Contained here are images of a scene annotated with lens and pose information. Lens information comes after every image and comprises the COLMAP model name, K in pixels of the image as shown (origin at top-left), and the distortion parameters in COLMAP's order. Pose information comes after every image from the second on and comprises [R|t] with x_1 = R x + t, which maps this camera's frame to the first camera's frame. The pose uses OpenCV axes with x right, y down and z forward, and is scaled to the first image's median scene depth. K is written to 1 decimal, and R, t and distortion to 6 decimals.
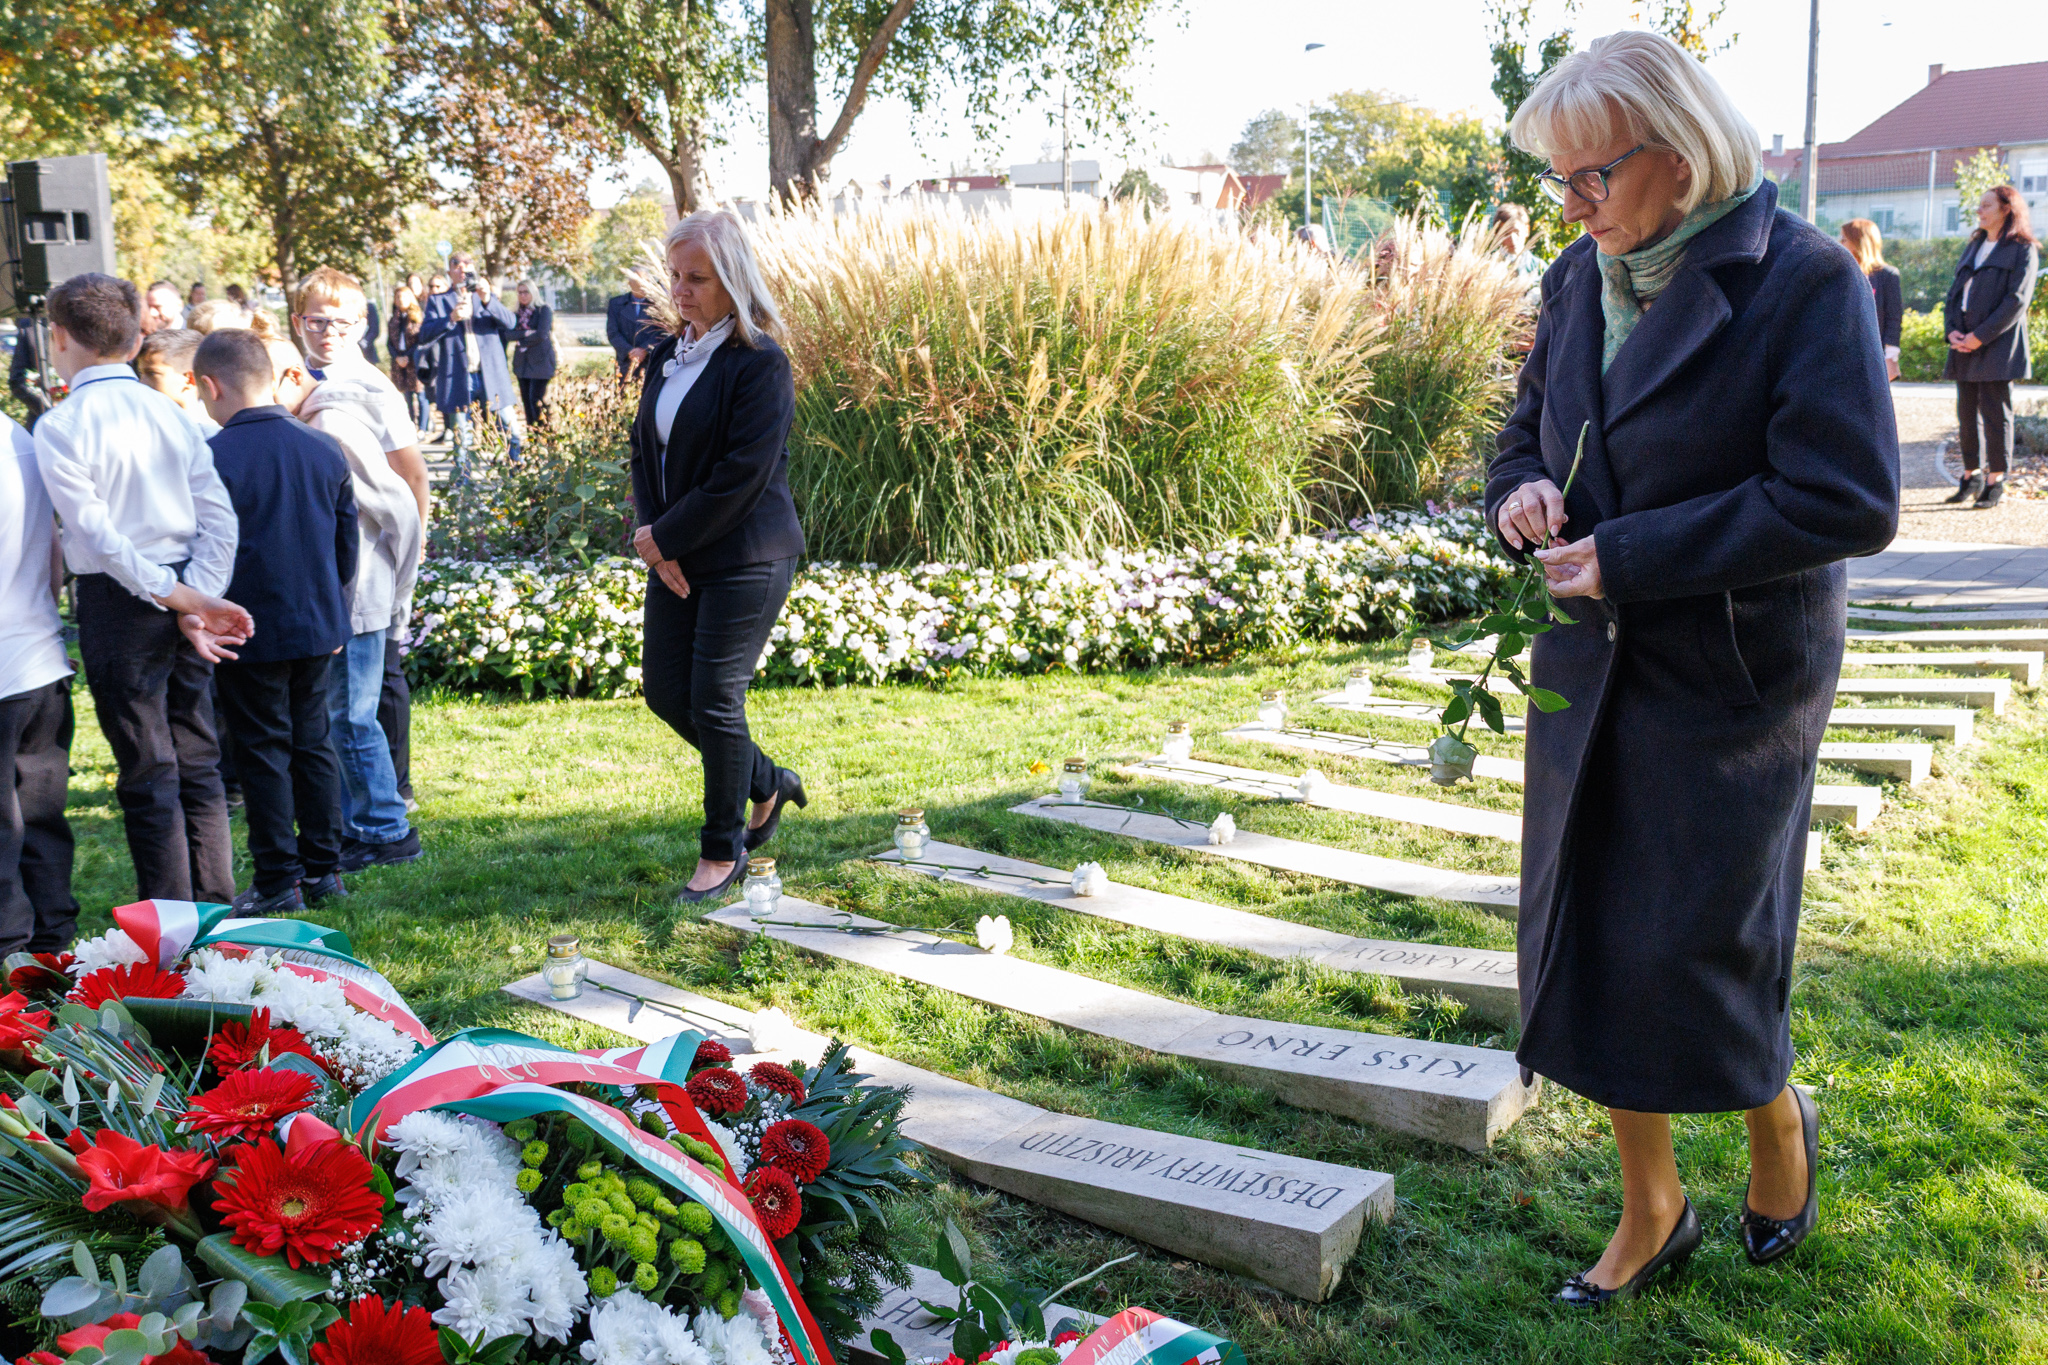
lens RADIAL K [[1779.5, 0, 1028.3], [0, 1779.5, 604.0], [0, 0, 1]] dist [0.000374, -0.005348]
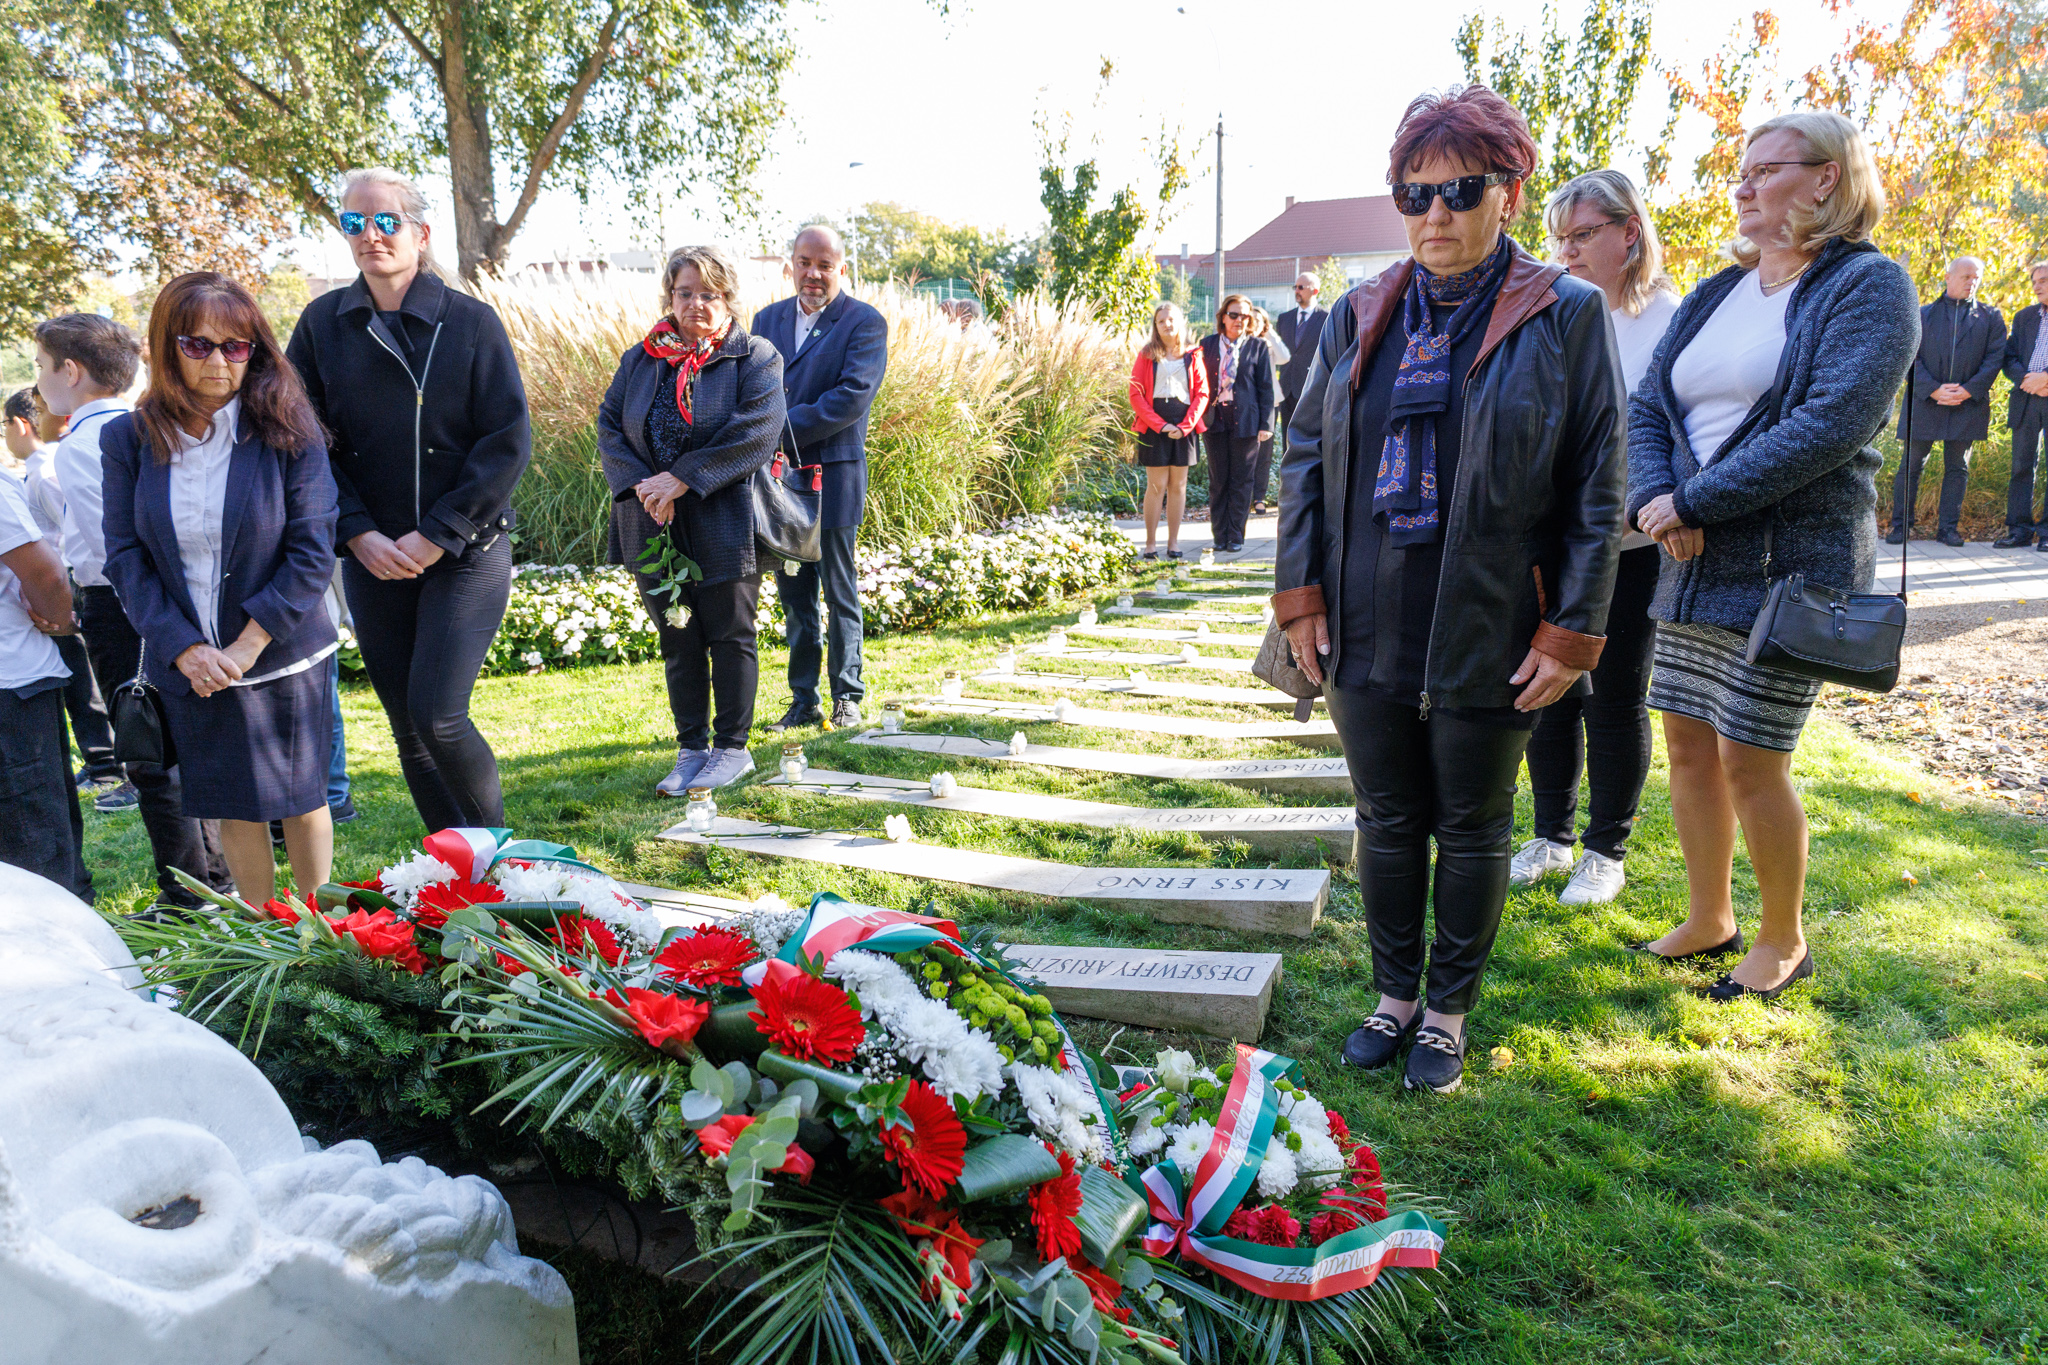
lens RADIAL K [[1345.3, 0, 1024.0], [0, 1345.3, 682.5], [0, 0, 1]] dist [0.005113, 0.002688]
pose [[0.963270, -0.058762, 0.262026, -0.089859], [0.041814, 0.996684, 0.069800, 0.004714], [-0.265259, -0.056280, 0.962533, 0.003642]]
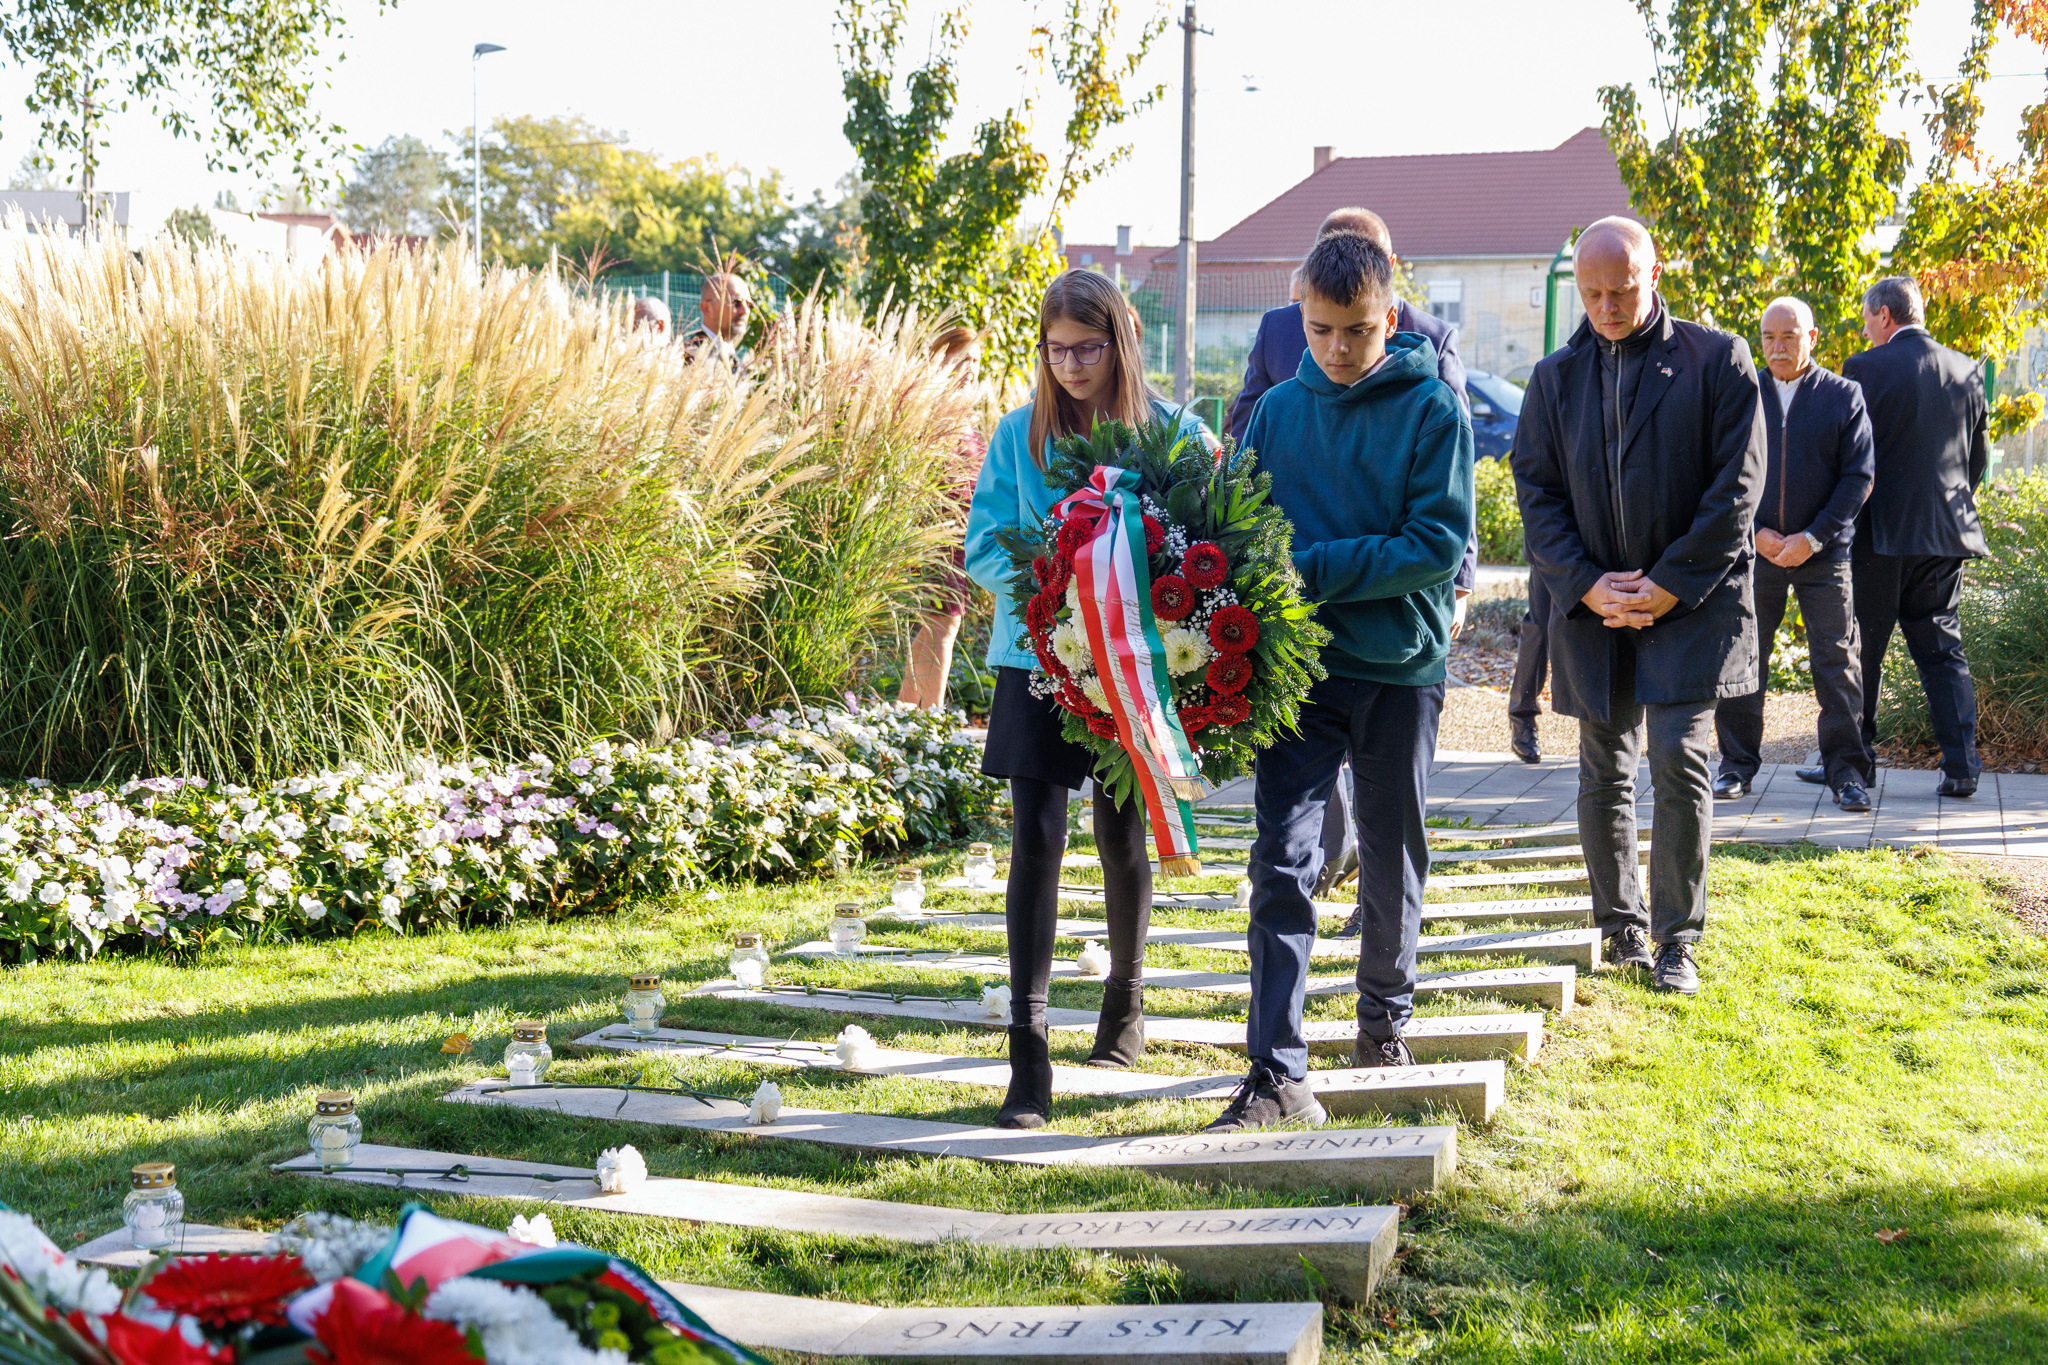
lens RADIAL K [[2706.4, 0, 1024.0], [0, 2706.4, 682.5], [0, 0, 1]] dist [0.015902, 0.090777]
pose [[0.937904, 0.007899, 0.346804, -0.102993], [0.018402, 0.997200, -0.072477, 0.021546], [-0.346405, 0.074359, 0.935133, -0.049873]]
